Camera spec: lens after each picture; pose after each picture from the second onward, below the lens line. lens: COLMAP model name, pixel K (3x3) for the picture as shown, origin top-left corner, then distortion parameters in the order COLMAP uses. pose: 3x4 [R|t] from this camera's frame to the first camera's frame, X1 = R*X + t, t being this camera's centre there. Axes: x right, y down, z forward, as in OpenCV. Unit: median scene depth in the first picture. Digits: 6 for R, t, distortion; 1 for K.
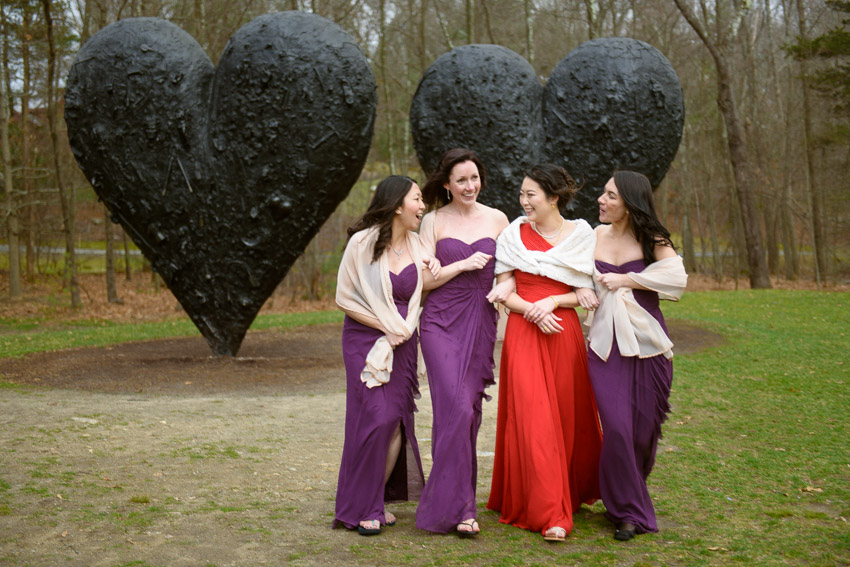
lens RADIAL K [[1259.6, 0, 427.2], [0, 1259.6, 283.9], [0, 0, 1]] dist [0.018008, 0.000000]
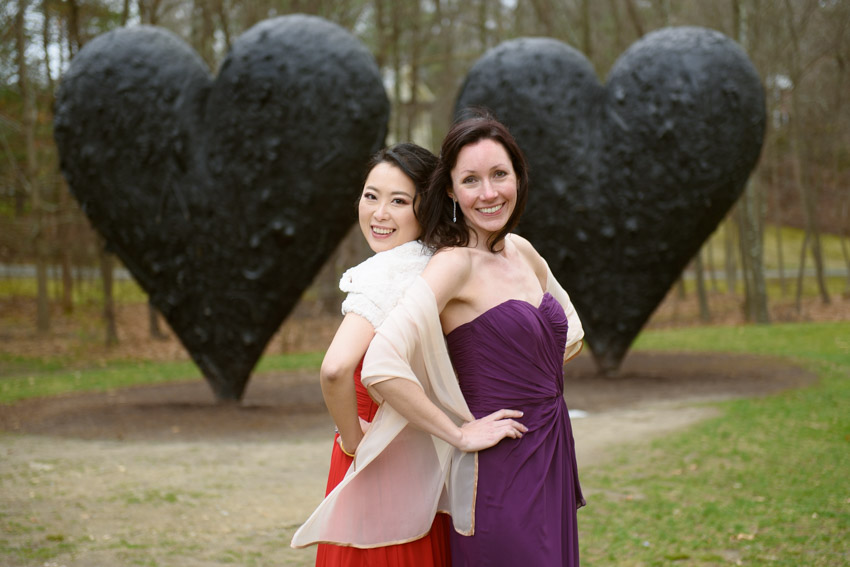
lens RADIAL K [[1670.6, 0, 429.7], [0, 1670.6, 279.2], [0, 0, 1]] dist [0.041275, 0.000000]
pose [[0.993494, -0.009674, -0.113476, 0.119449], [0.007789, 0.999824, -0.017051, -0.007616], [0.113621, 0.016056, 0.993394, -0.169057]]
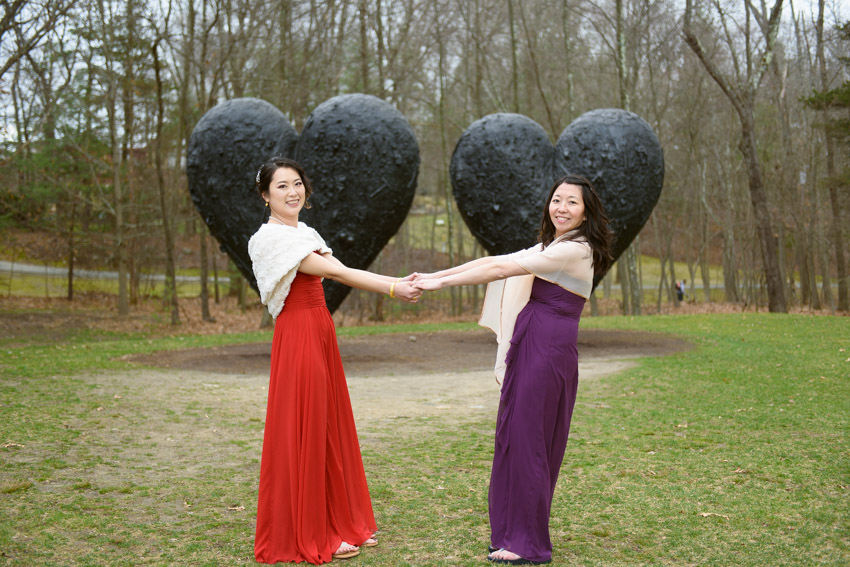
lens RADIAL K [[1259.6, 0, 423.7], [0, 1259.6, 288.6], [0, 0, 1]] dist [0.018008, 0.000000]
pose [[0.998130, 0.008250, -0.060572, 0.045464], [-0.009561, 0.999726, -0.021388, 0.017169], [0.060379, 0.021927, 0.997935, -0.317744]]
